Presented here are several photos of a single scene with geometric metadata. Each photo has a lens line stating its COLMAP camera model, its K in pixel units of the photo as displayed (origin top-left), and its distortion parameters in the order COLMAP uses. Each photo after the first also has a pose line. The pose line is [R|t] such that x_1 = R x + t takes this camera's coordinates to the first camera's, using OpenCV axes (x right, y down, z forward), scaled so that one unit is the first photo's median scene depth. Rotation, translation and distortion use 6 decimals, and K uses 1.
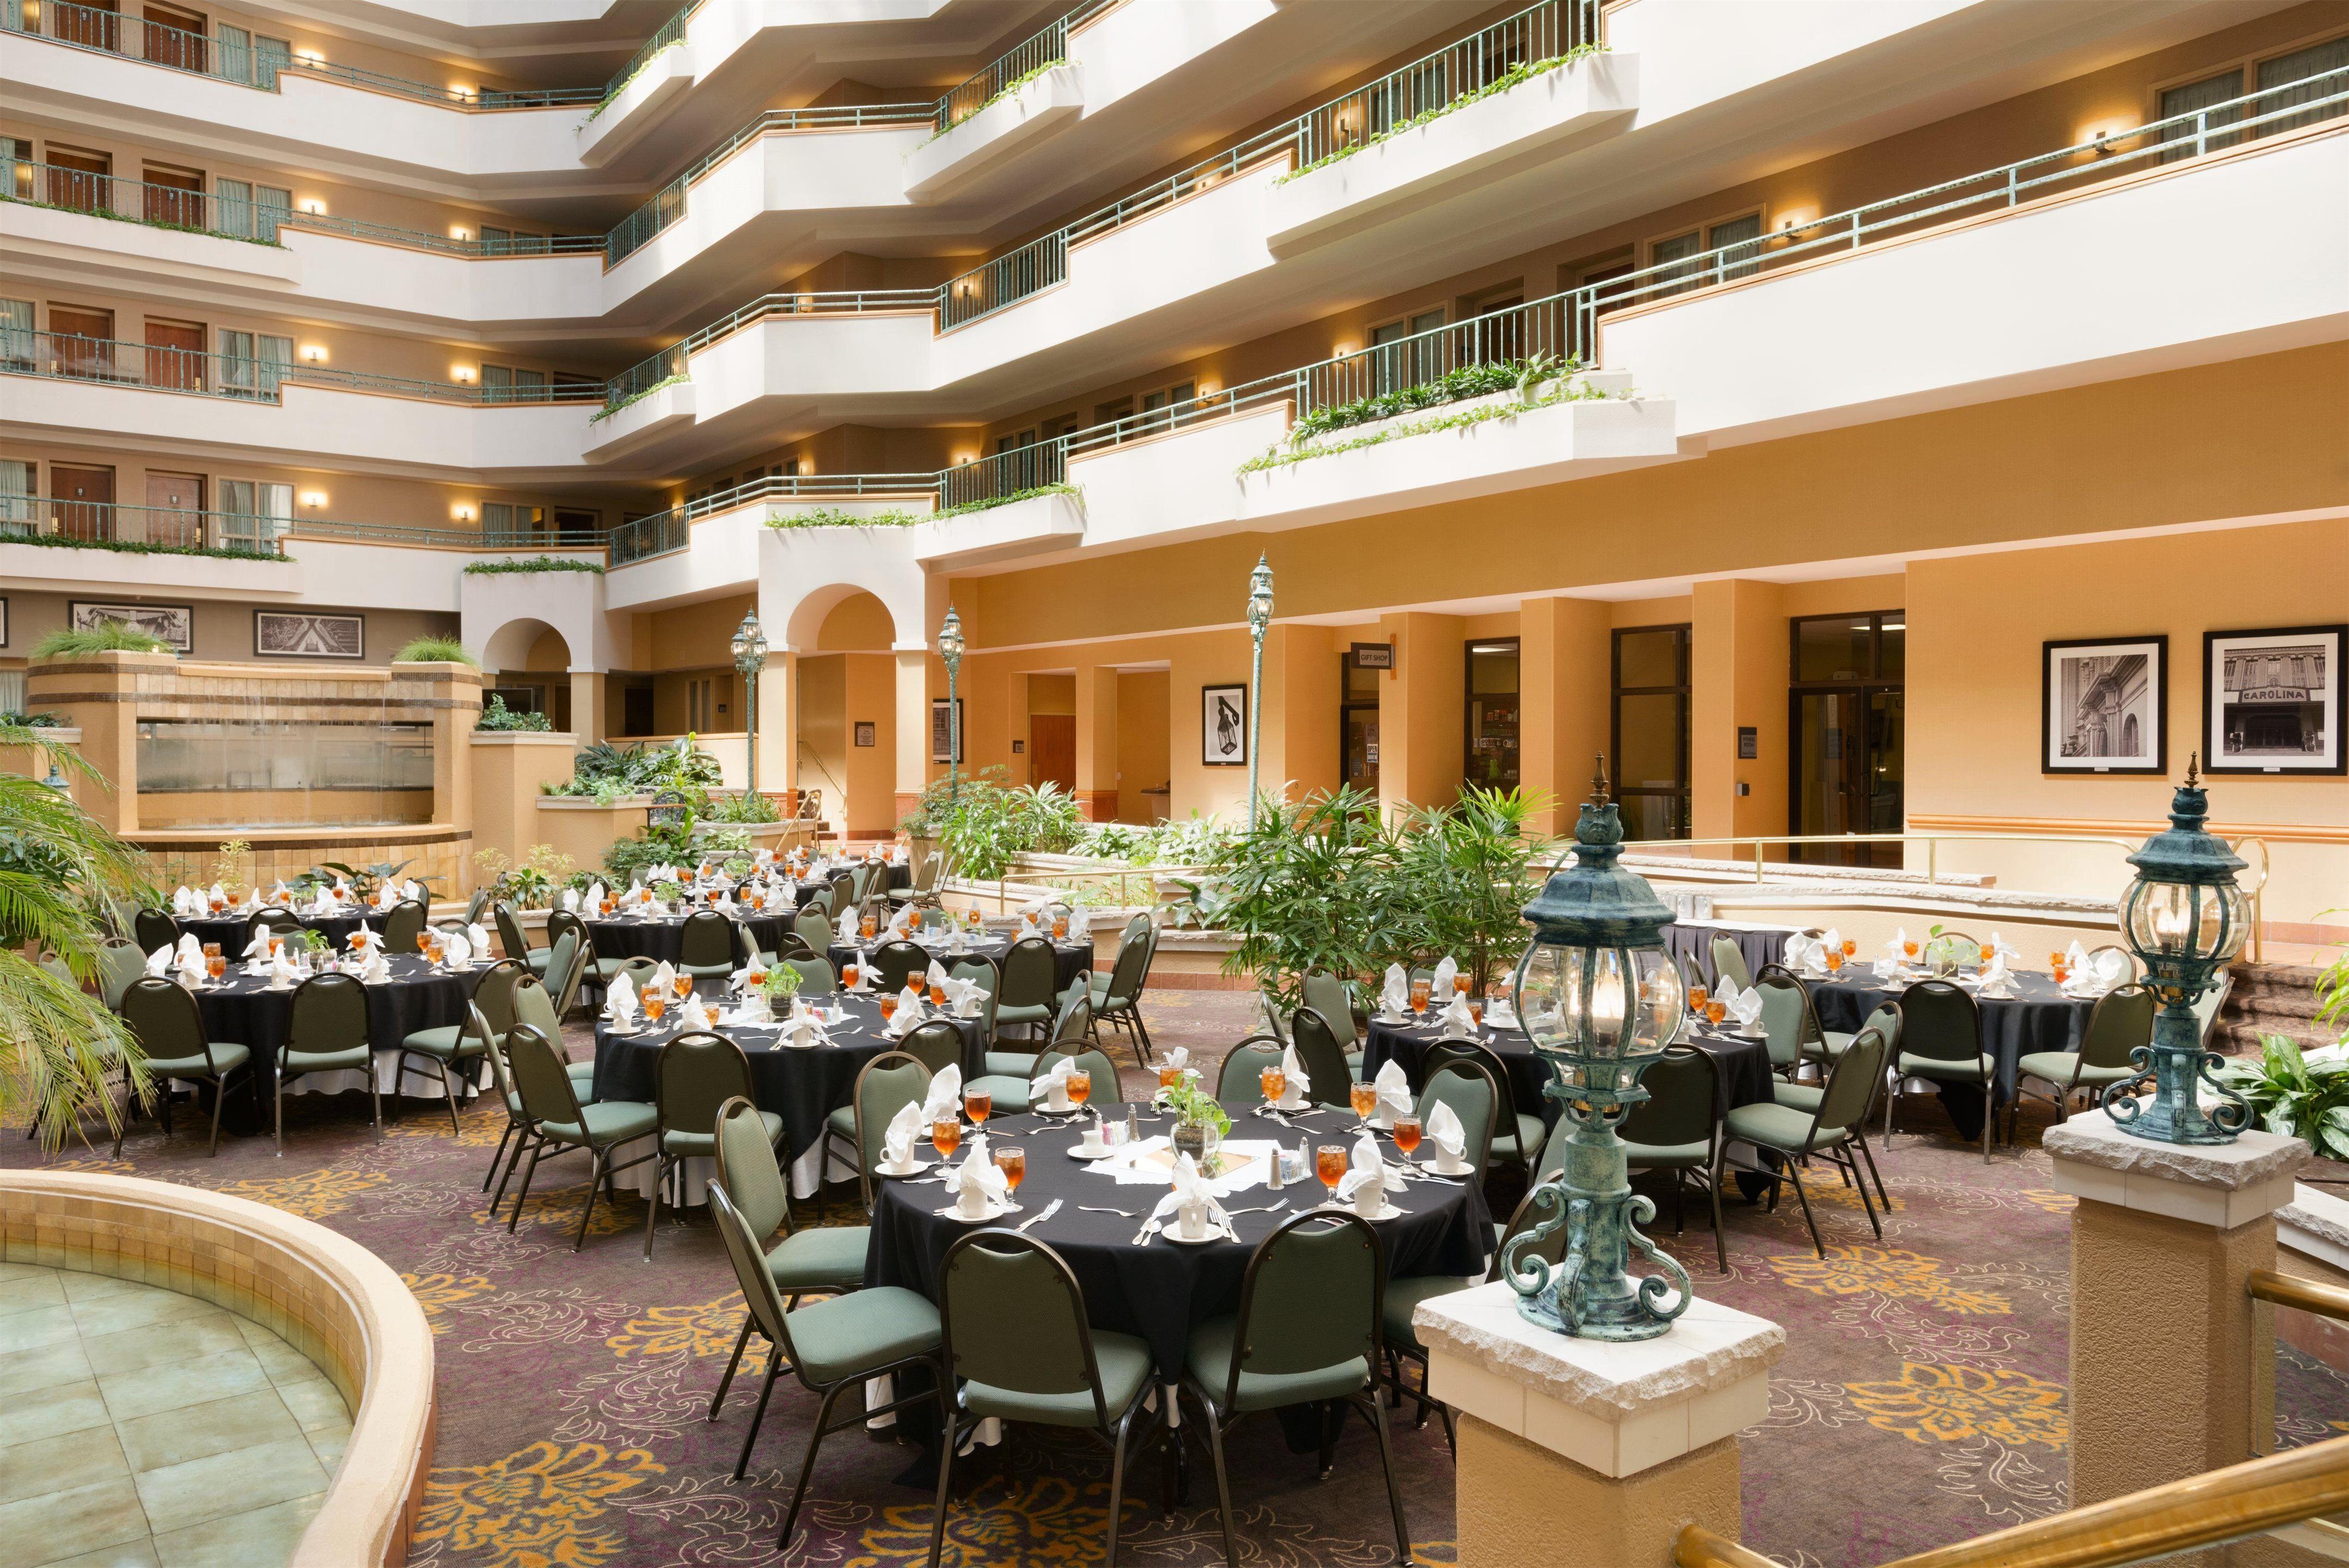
lens RADIAL K [[1661.6, 0, 1174.5], [0, 1661.6, 784.0], [0, 0, 1]] dist [0.007278, 0.003651]
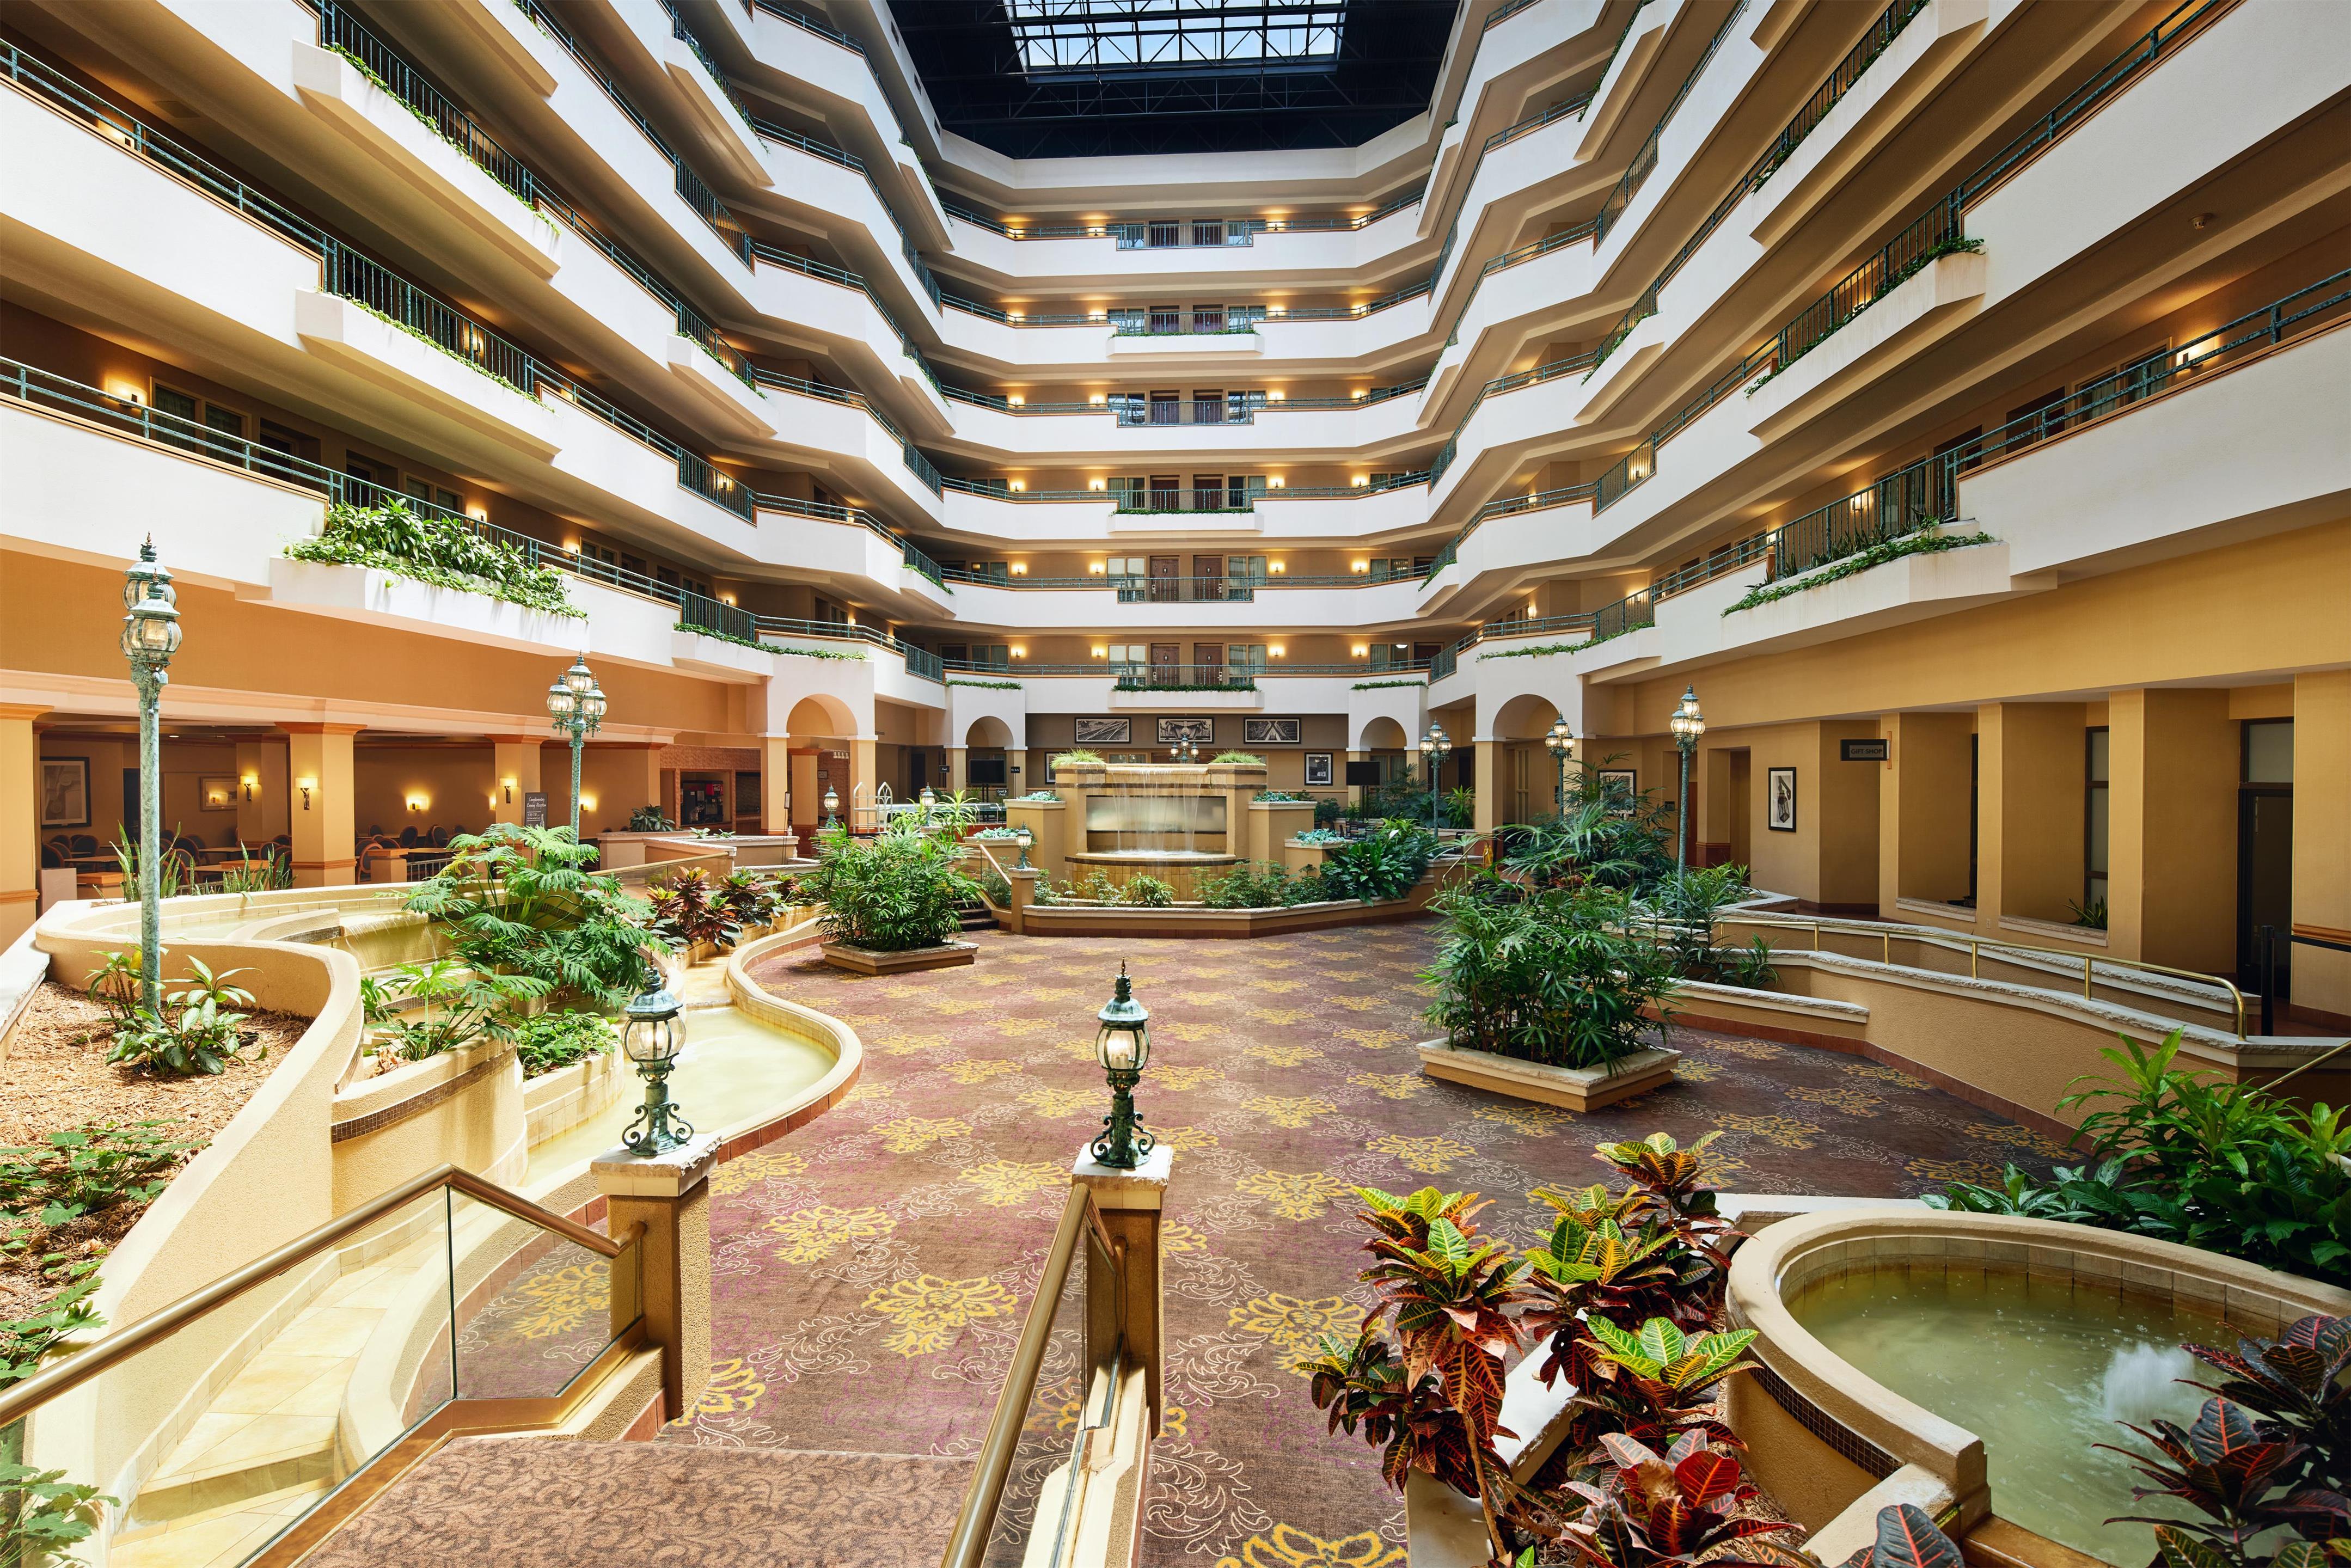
lens RADIAL K [[1187.3, 0, 1147.1], [0, 1187.3, 779.5], [0, 0, 1]] dist [-0.004578, -0.000920]
pose [[0.741427, 0.005263, -0.671012, 0.227961], [-0.013120, 0.999892, -0.006655, -0.031192], [0.670905, 0.013738, 0.741416, 0.002317]]
